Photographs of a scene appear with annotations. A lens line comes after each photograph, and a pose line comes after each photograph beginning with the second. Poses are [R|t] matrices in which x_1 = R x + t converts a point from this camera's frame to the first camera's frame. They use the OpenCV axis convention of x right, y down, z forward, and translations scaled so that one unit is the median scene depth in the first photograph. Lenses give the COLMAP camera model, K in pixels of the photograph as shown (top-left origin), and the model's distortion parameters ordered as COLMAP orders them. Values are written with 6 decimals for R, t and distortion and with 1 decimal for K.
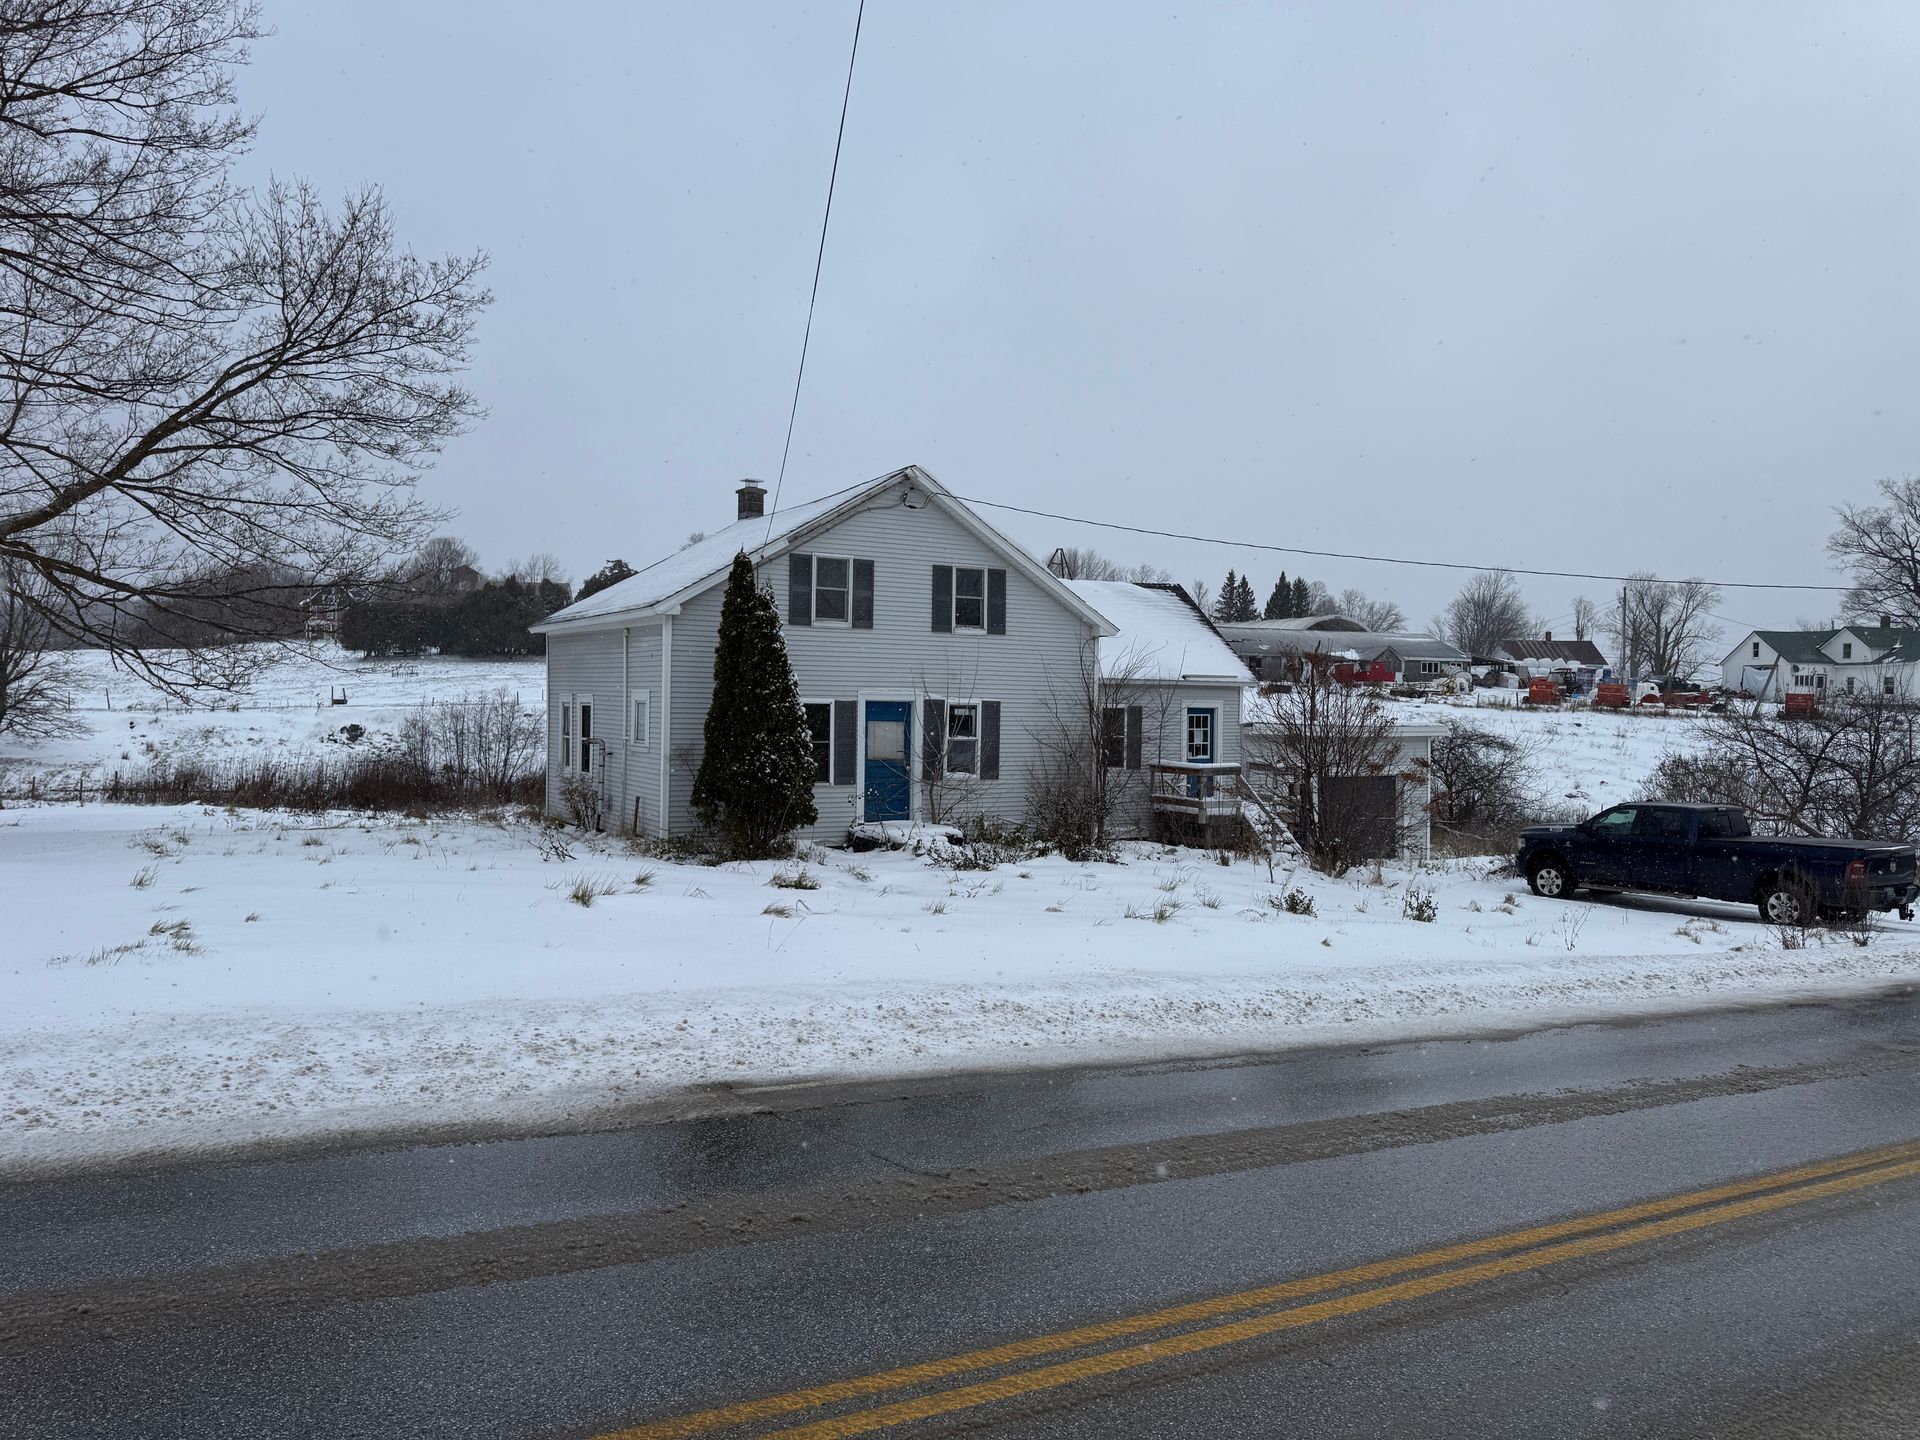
lens RADIAL K [[1371.1, 0, 953.8], [0, 1371.1, 735.4], [0, 0, 1]] dist [0.036001, -0.017910]
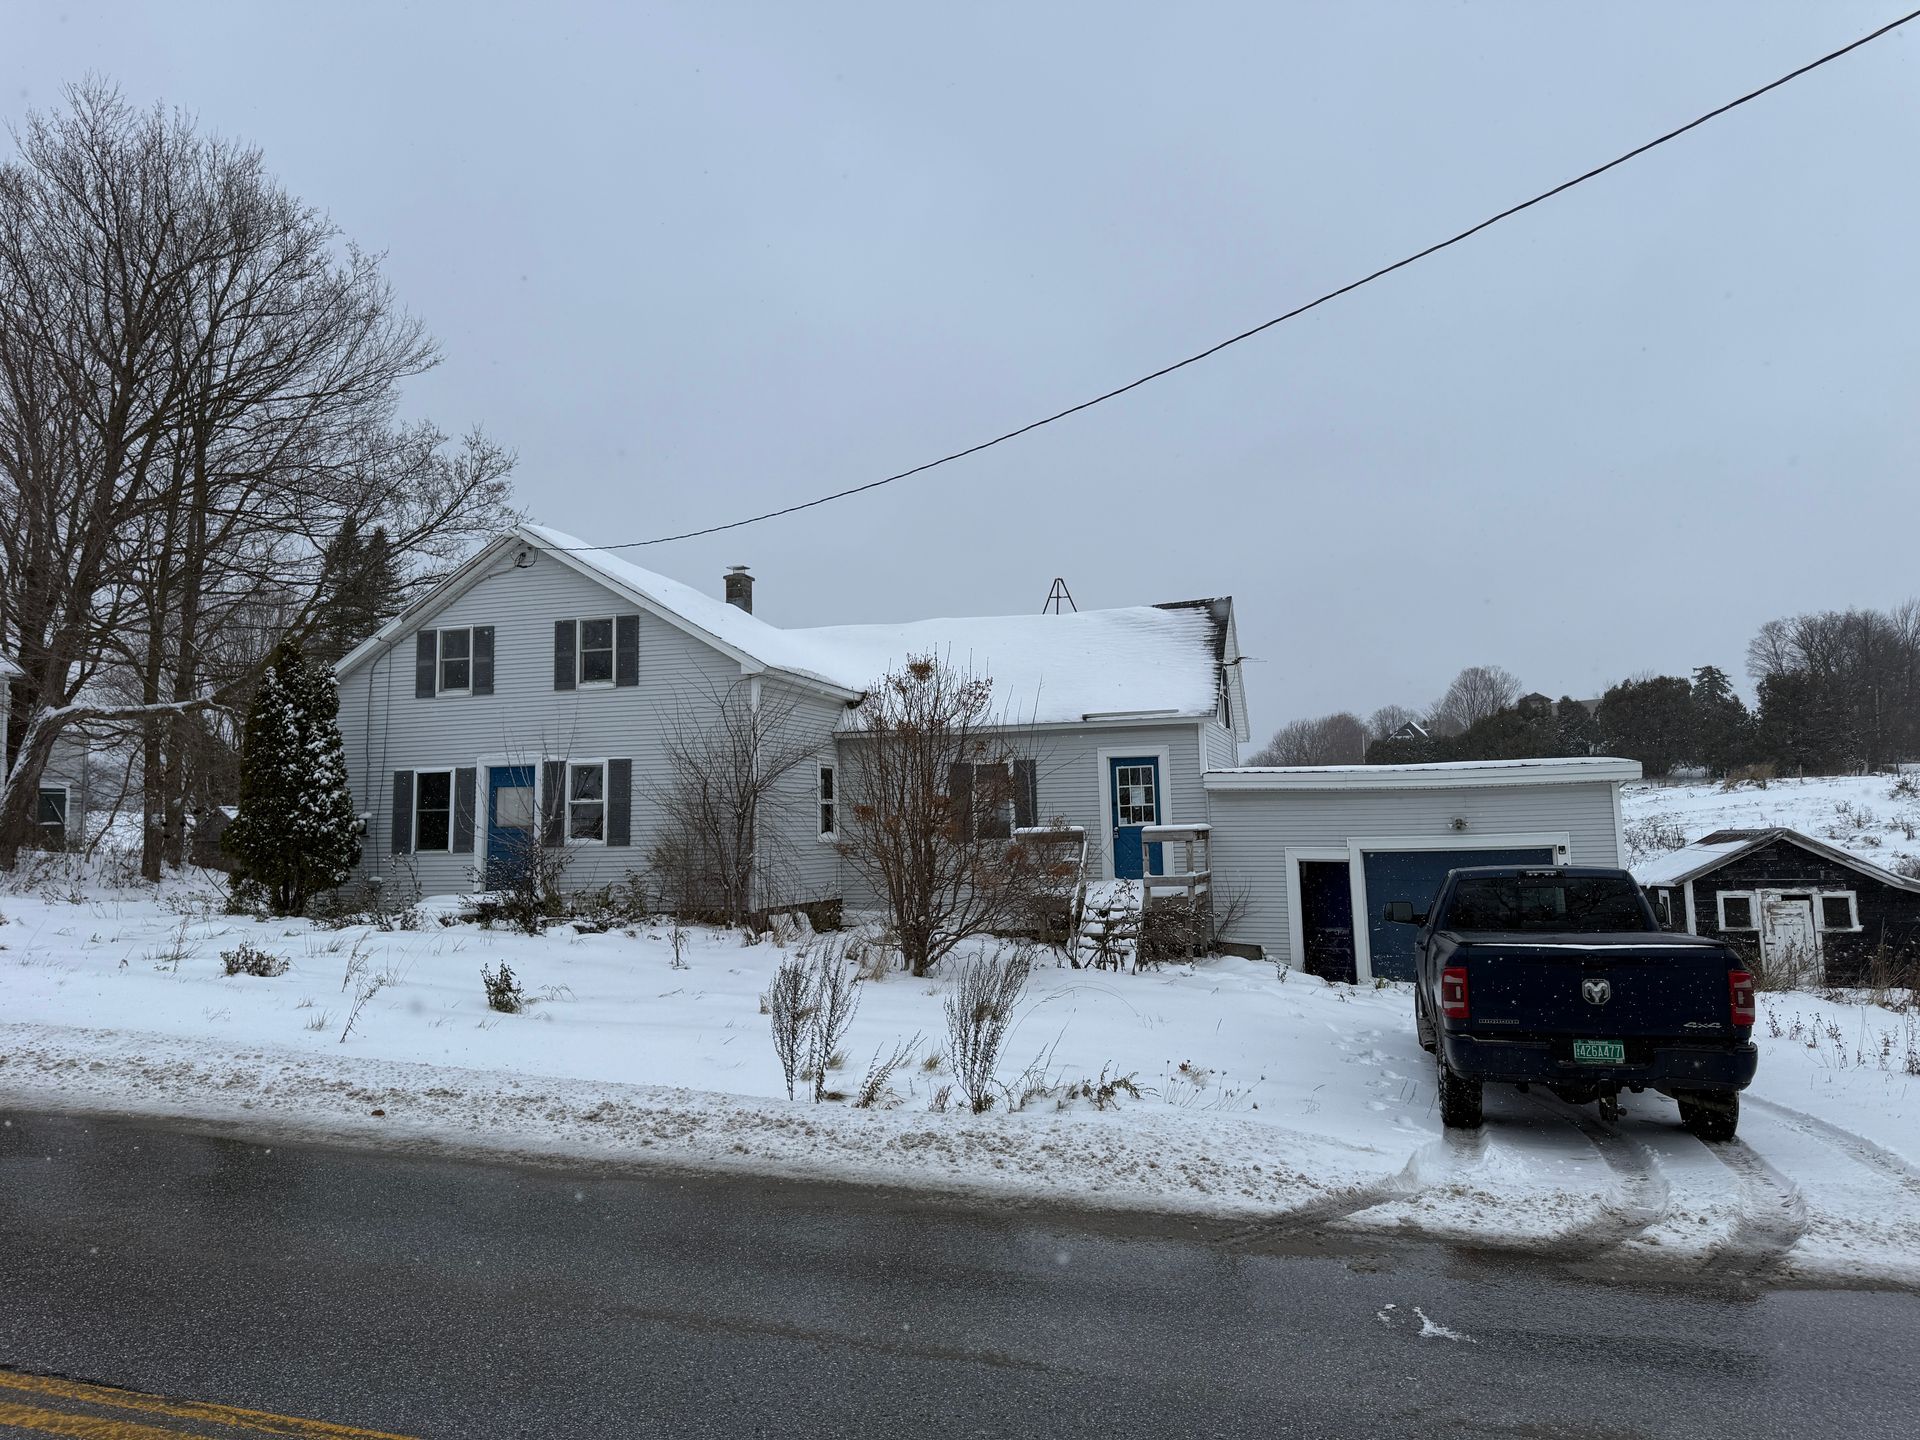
lens RADIAL K [[1371.1, 0, 956.7], [0, 1371.1, 716.2], [0, 0, 1]] dist [0.036001, -0.017910]
pose [[0.670904, -0.099641, -0.734819, 0.864822], [0.013155, 0.992375, -0.122554, 0.062159], [0.741427, 0.072556, 0.667099, 0.566777]]
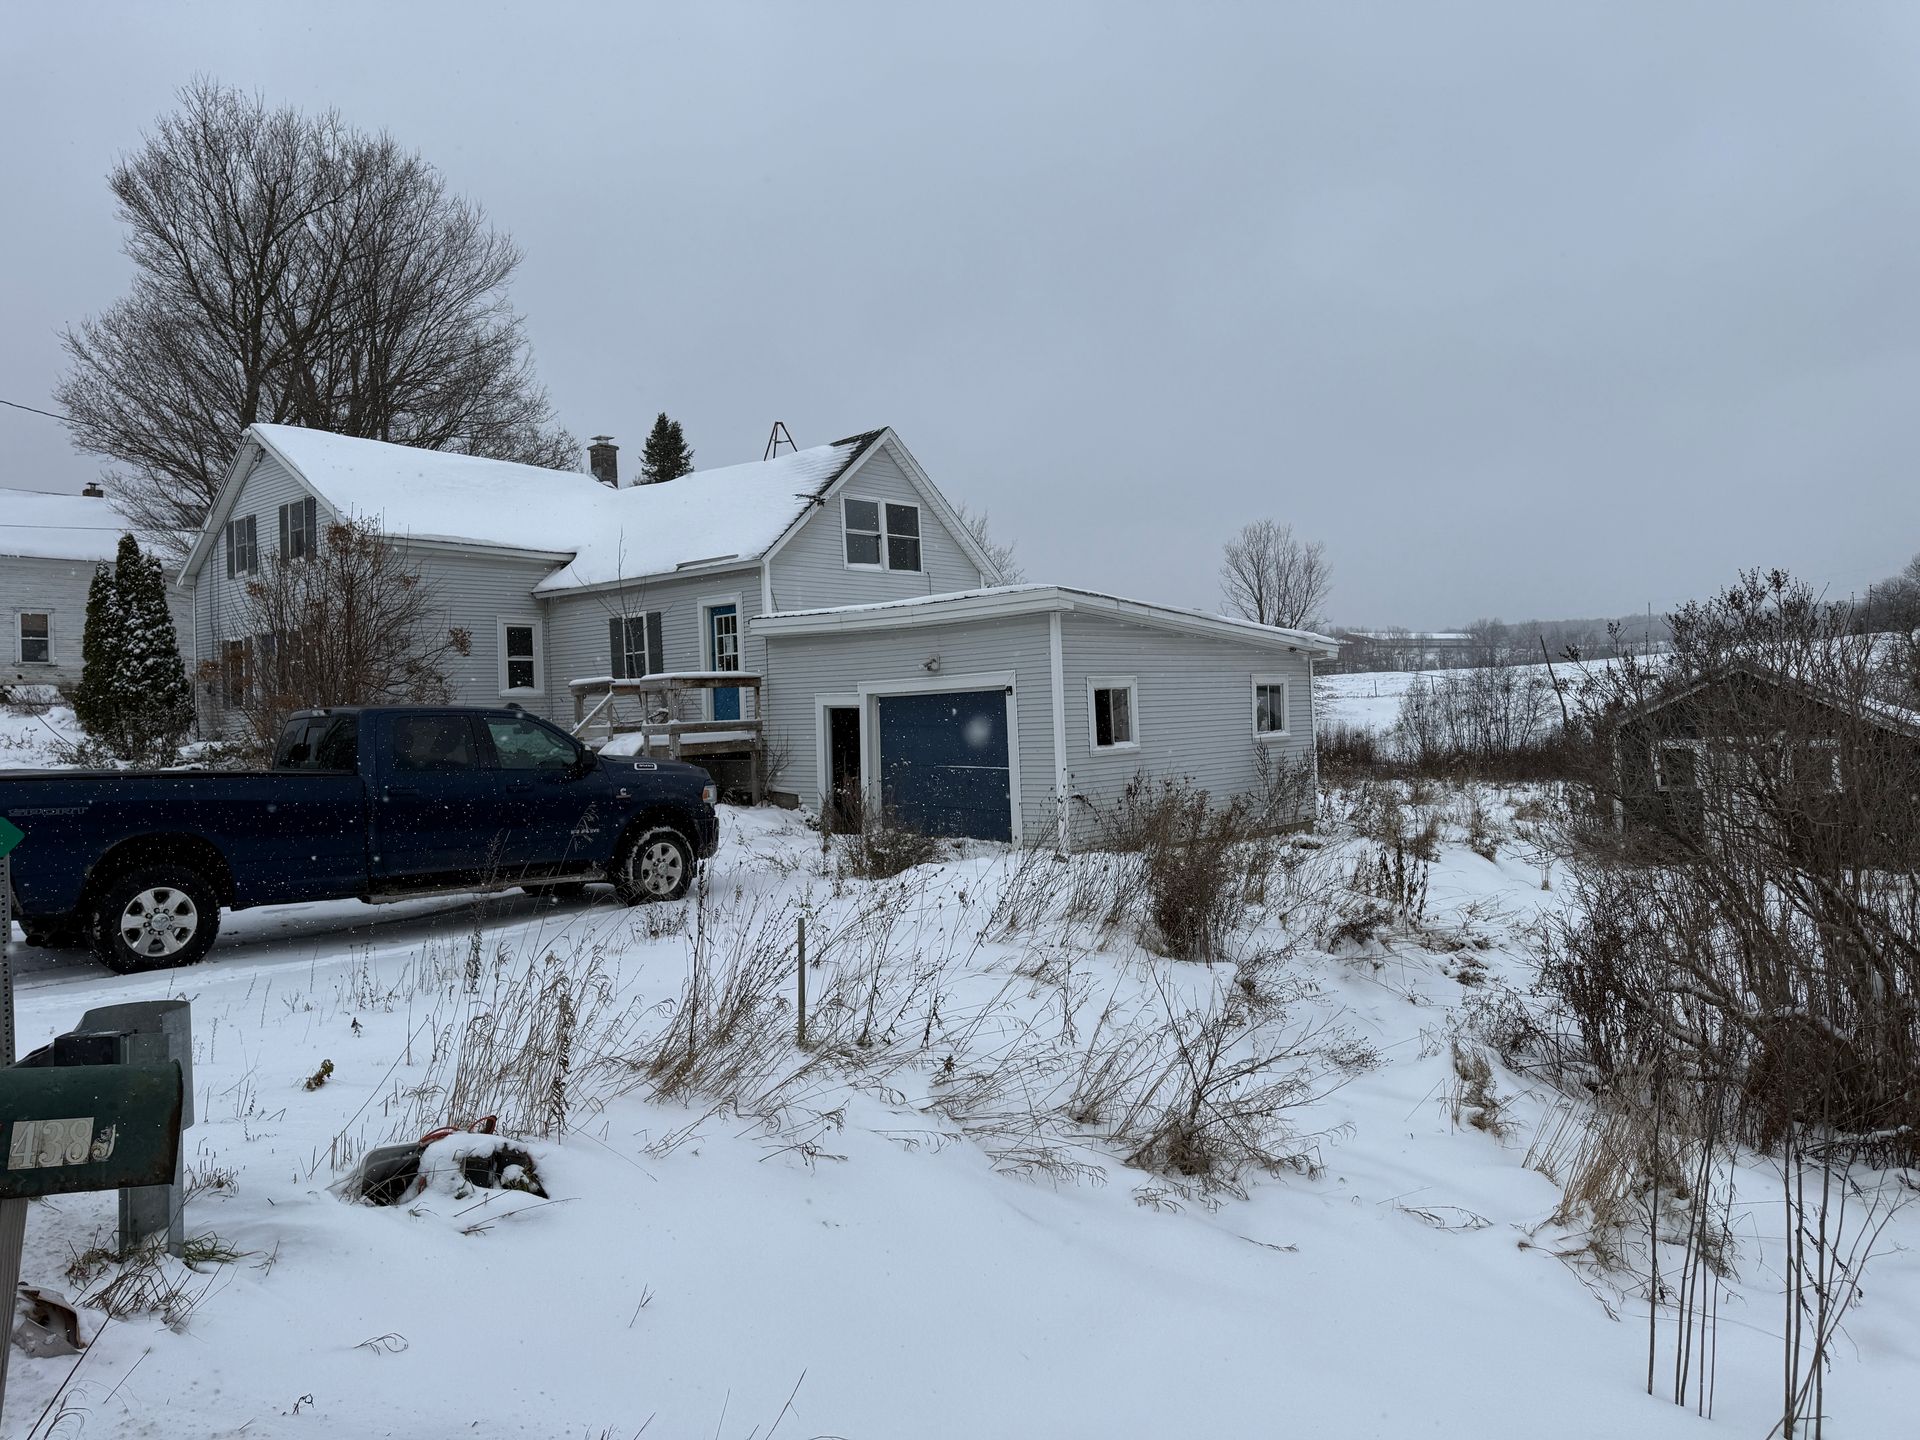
lens RADIAL K [[1371.1, 0, 943.6], [0, 1371.1, 717.6], [0, 0, 1]] dist [0.036001, -0.017910]
pose [[0.291293, -0.024888, -0.956310, 1.191210], [0.011483, 0.999680, -0.022519, 0.075566], [0.956565, -0.004422, 0.291486, 1.174527]]
